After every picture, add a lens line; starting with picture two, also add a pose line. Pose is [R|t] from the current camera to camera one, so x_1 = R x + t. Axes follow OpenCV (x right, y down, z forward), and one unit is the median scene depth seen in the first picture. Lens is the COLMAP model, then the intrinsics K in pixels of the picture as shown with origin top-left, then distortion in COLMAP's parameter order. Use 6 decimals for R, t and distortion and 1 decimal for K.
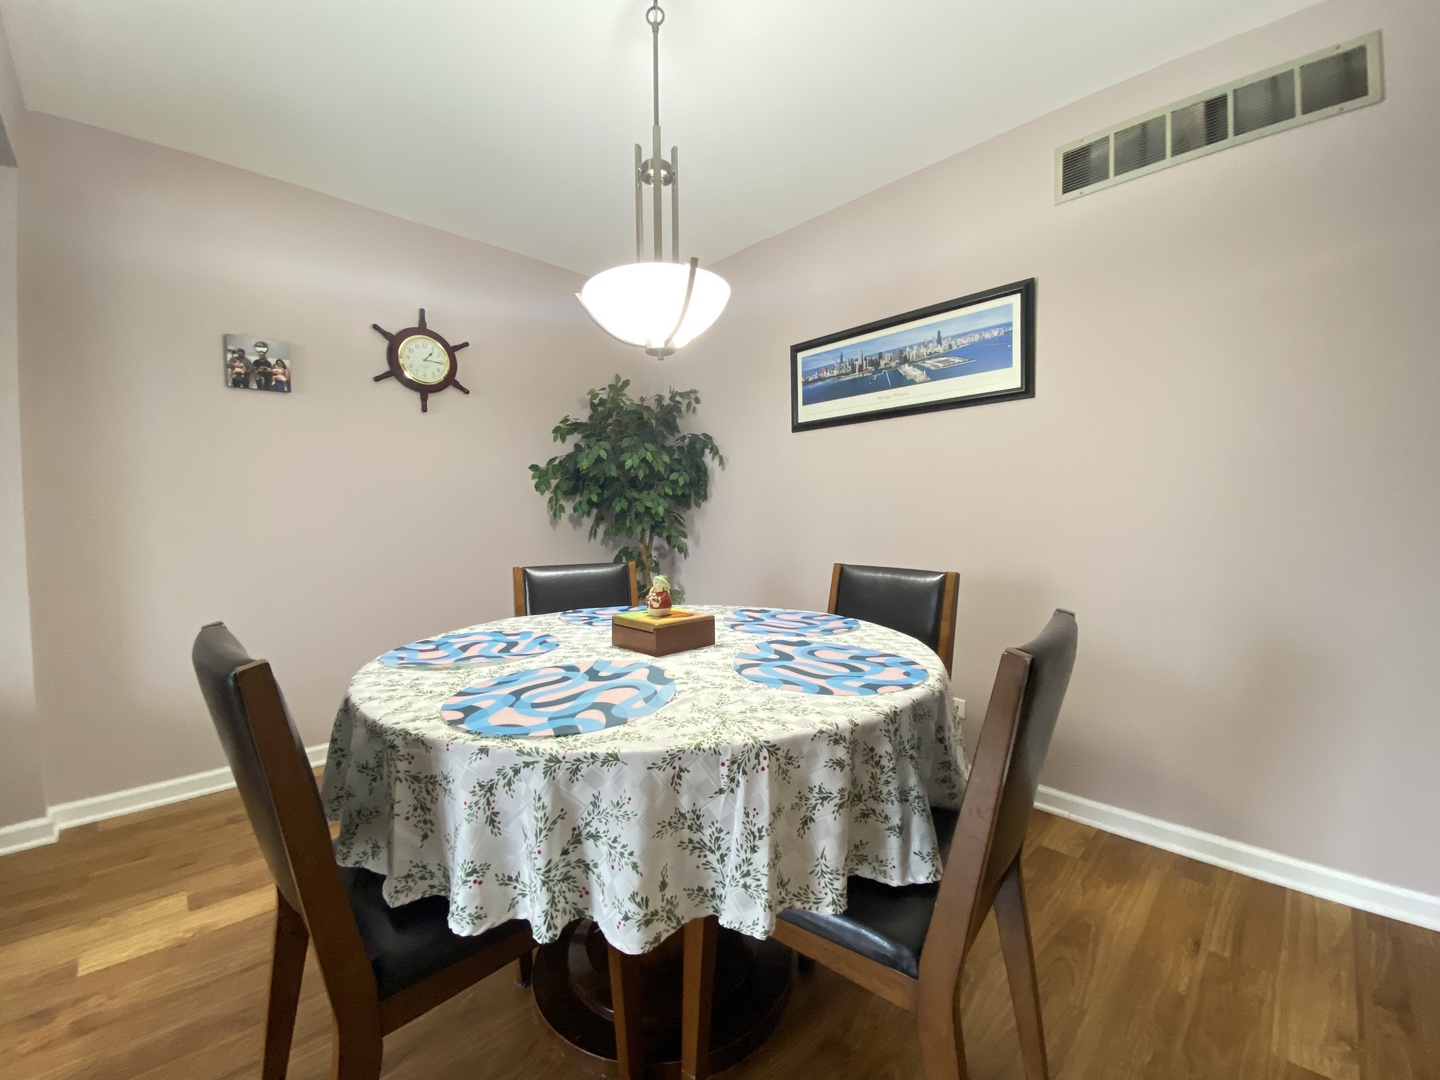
lens RADIAL K [[594.4, 0, 716.1], [0, 594.4, 536.3], [0, 0, 1]] dist [0.008308, -0.015329]
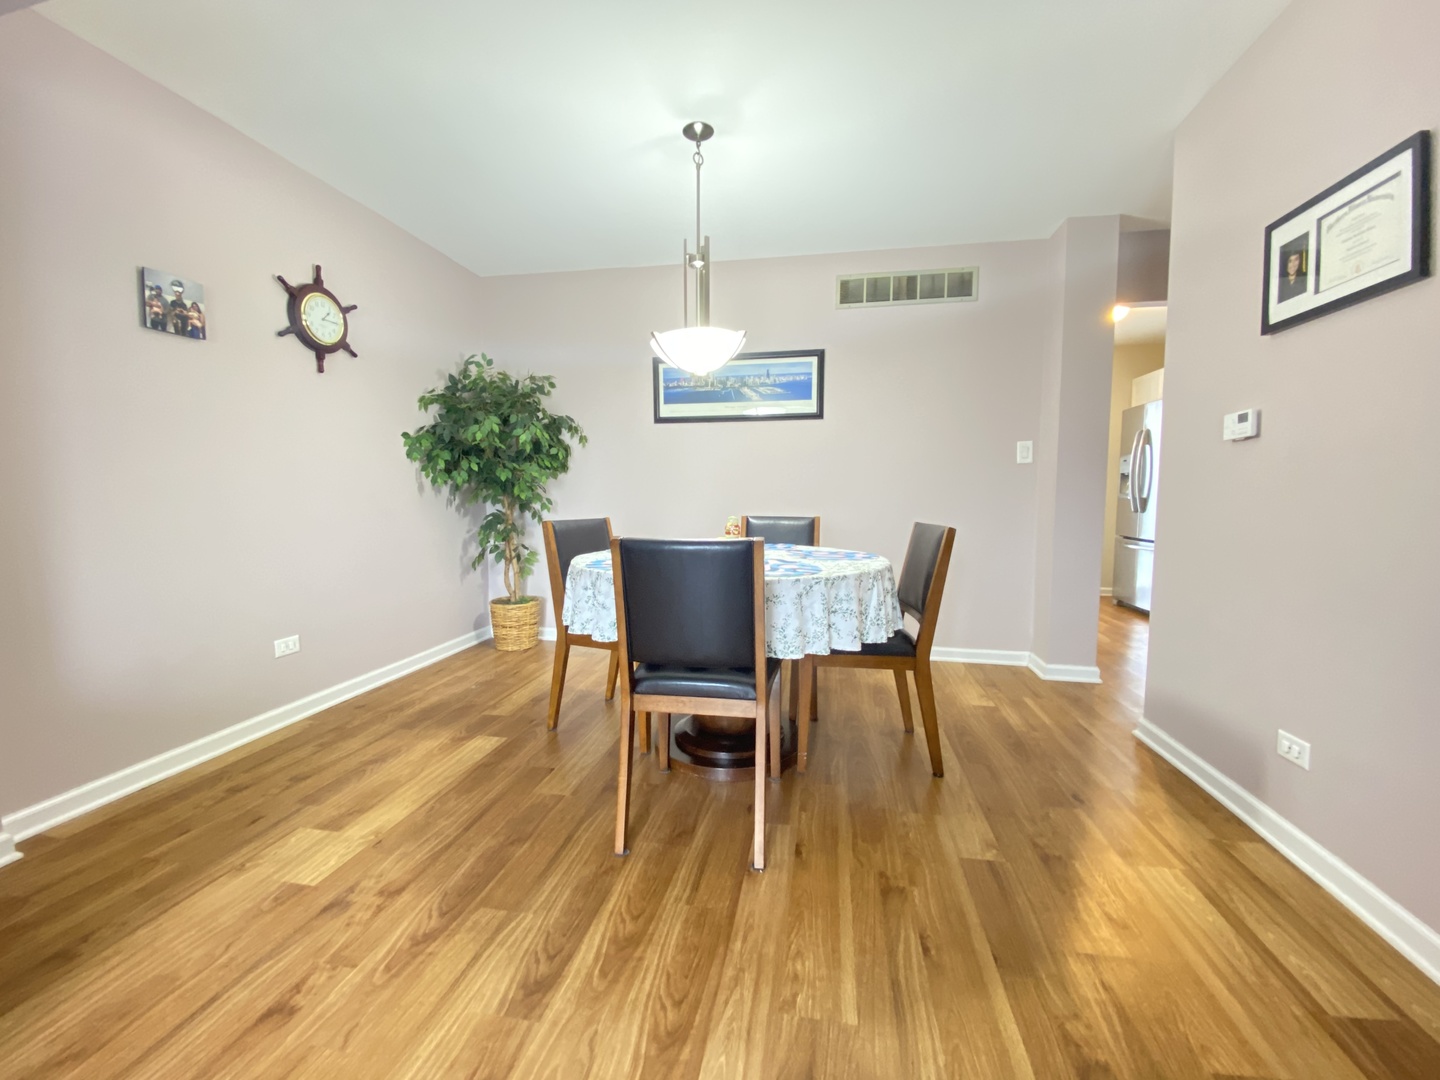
lens RADIAL K [[594.4, 0, 716.1], [0, 594.4, 536.3], [0, 0, 1]] dist [0.008308, -0.015329]
pose [[0.818250, -0.030032, 0.574078, -0.619208], [0.005658, 0.999007, 0.044197, 0.023021], [-0.574835, -0.032916, 0.817607, -0.206210]]
